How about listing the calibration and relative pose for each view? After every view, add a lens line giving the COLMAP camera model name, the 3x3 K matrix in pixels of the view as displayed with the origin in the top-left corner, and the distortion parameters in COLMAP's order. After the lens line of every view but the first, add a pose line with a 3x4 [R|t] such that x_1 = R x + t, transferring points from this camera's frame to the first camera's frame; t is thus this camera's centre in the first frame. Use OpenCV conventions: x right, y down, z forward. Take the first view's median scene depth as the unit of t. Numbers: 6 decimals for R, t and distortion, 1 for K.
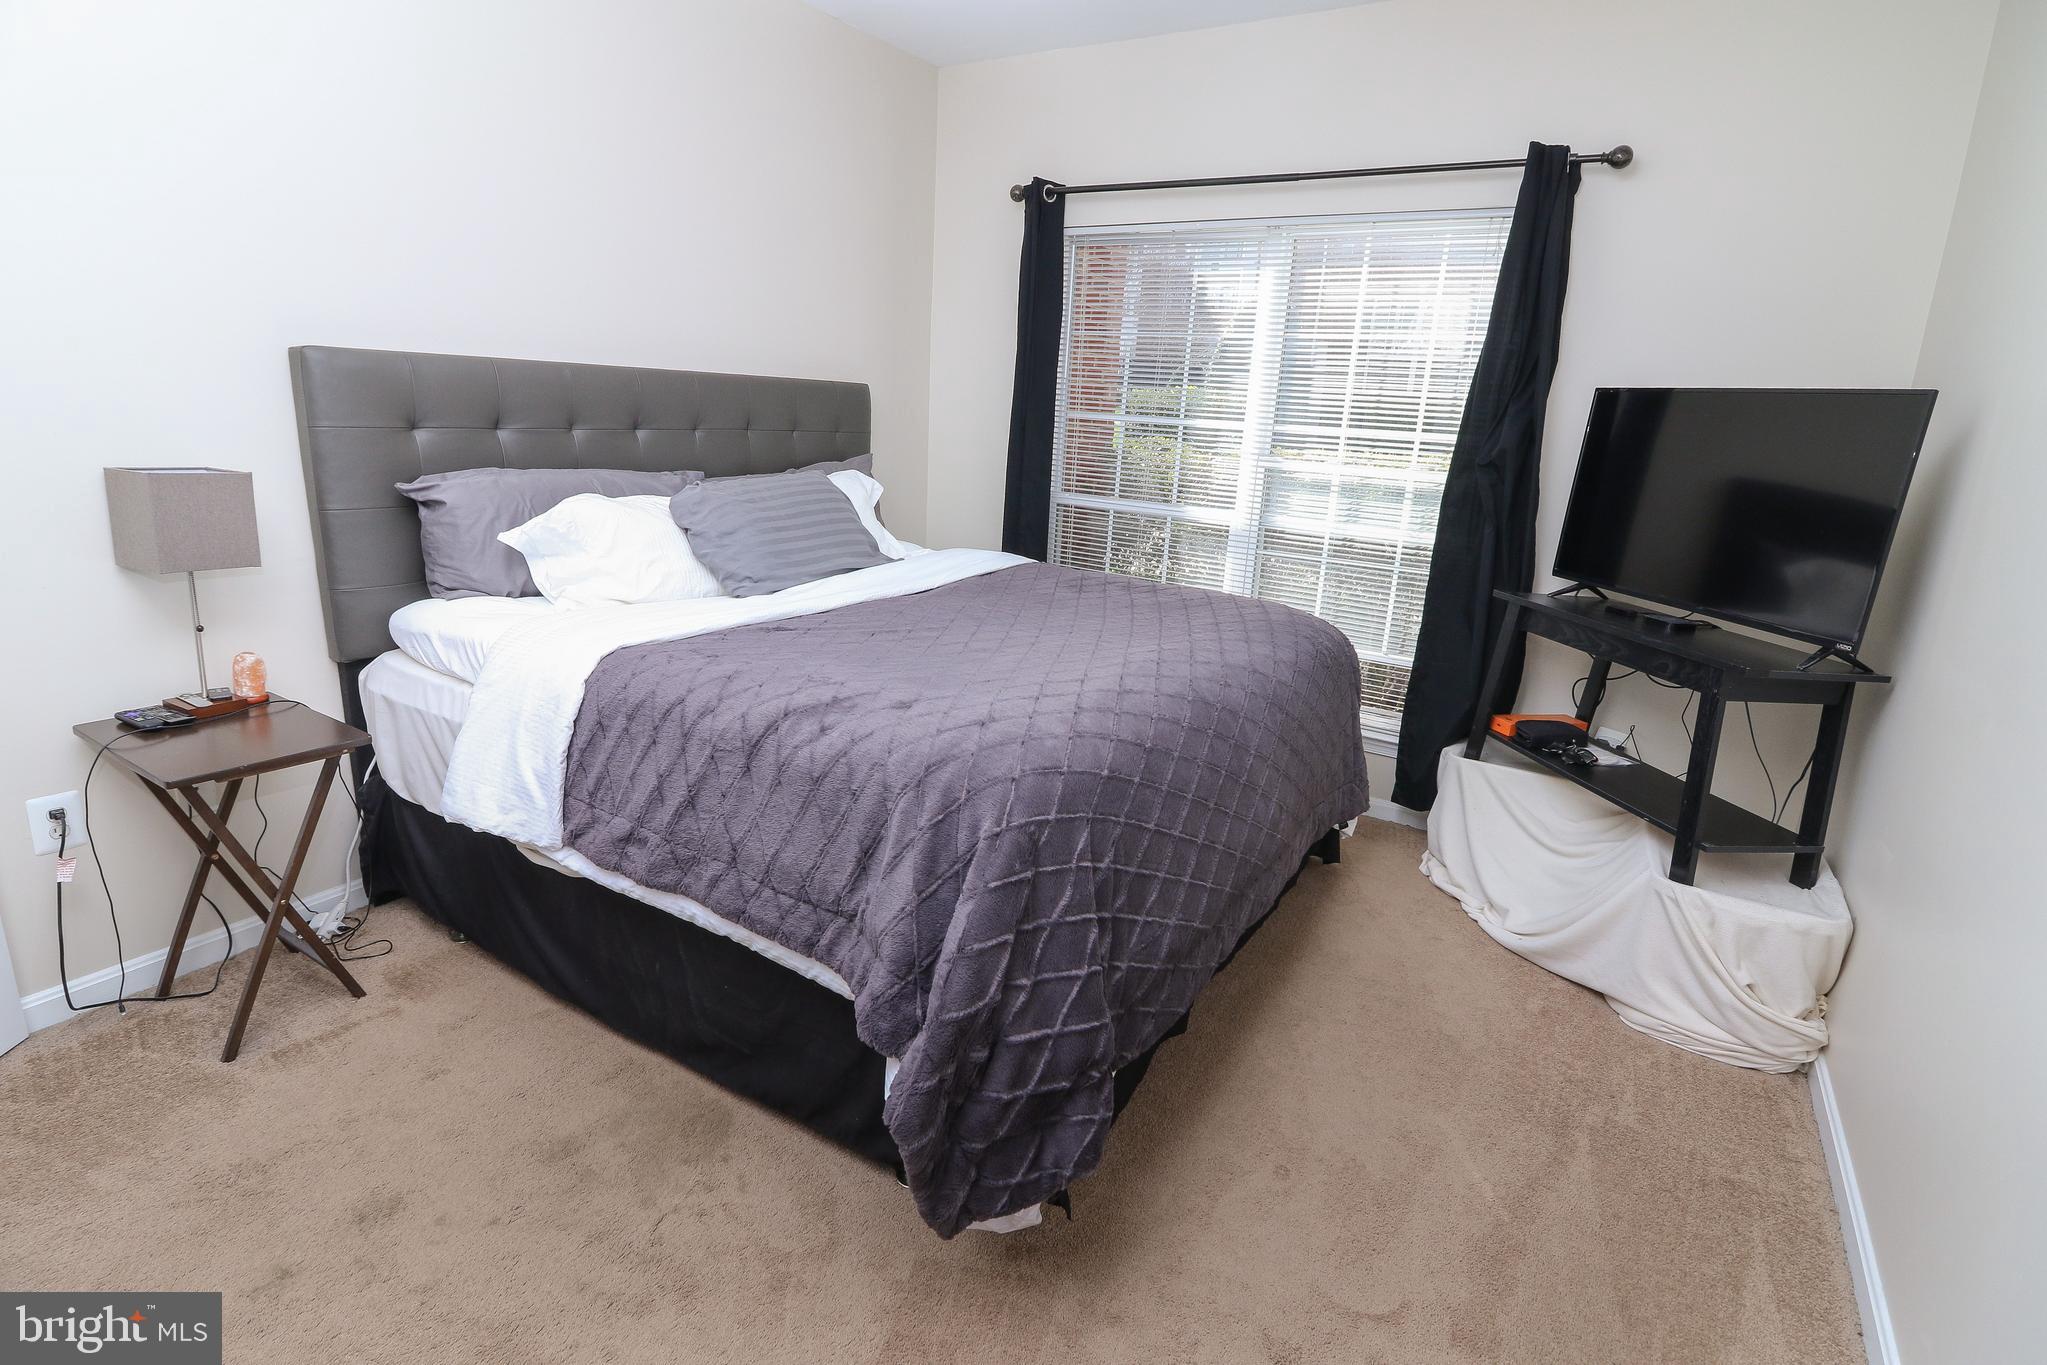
lens RADIAL K [[981.9, 0, 1052.1], [0, 981.9, 672.7], [0, 0, 1]] dist [-0.000953, -0.010656]
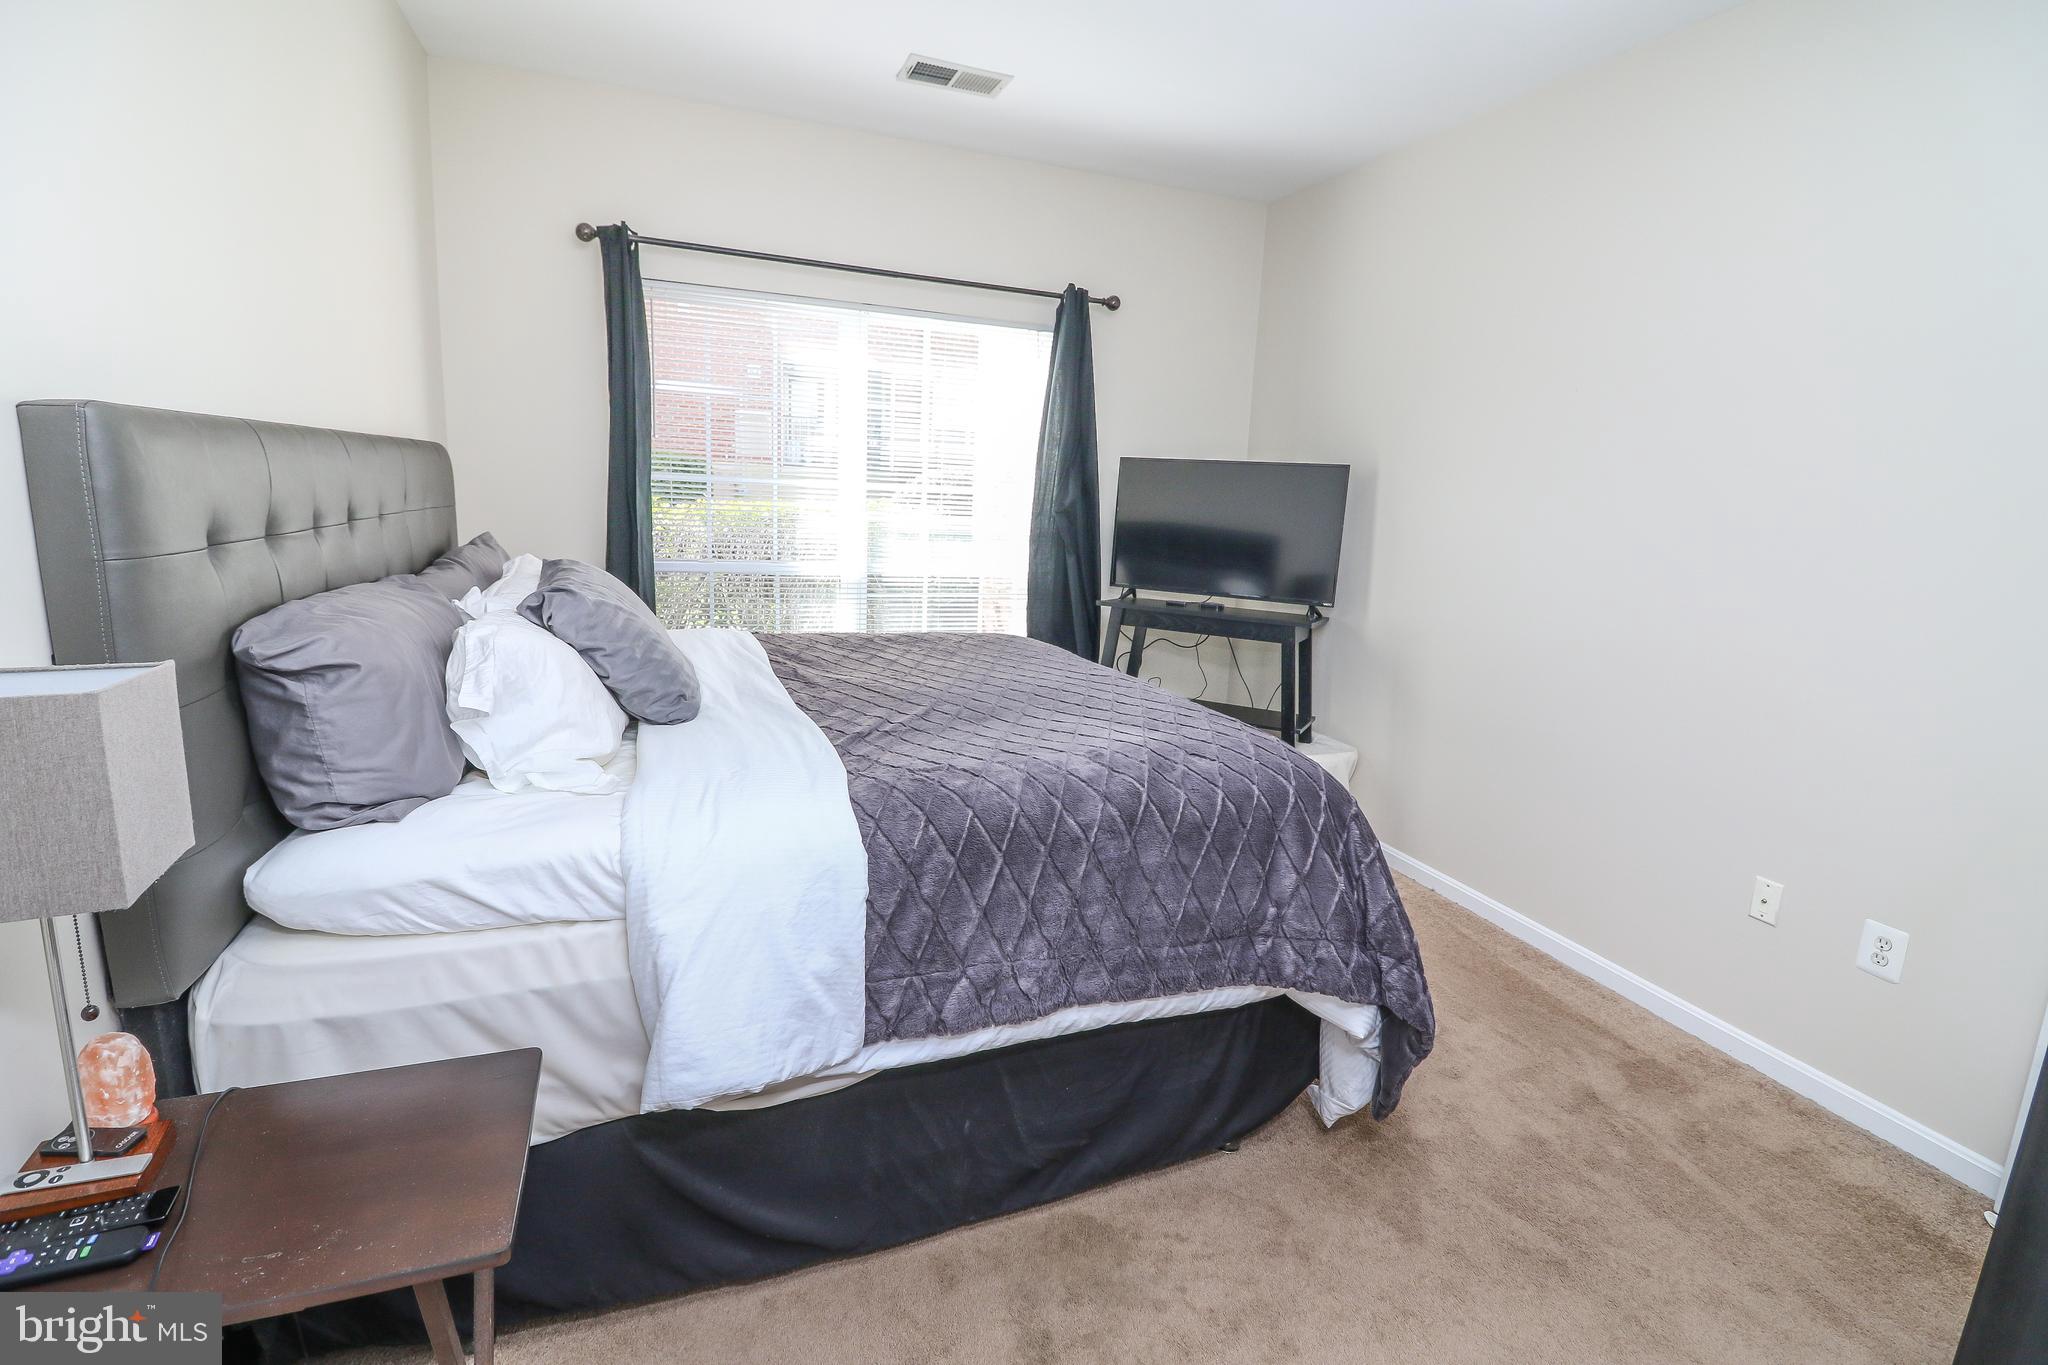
lens RADIAL K [[939.8, 0, 1025.8], [0, 939.8, 658.9], [0, 0, 1]] dist [-0.000564, -0.011699]
pose [[0.599368, -0.170941, 0.782008, -0.684299], [0.196861, 0.978406, 0.062989, -0.110888], [-0.775889, 0.116193, 0.620077, 0.271692]]
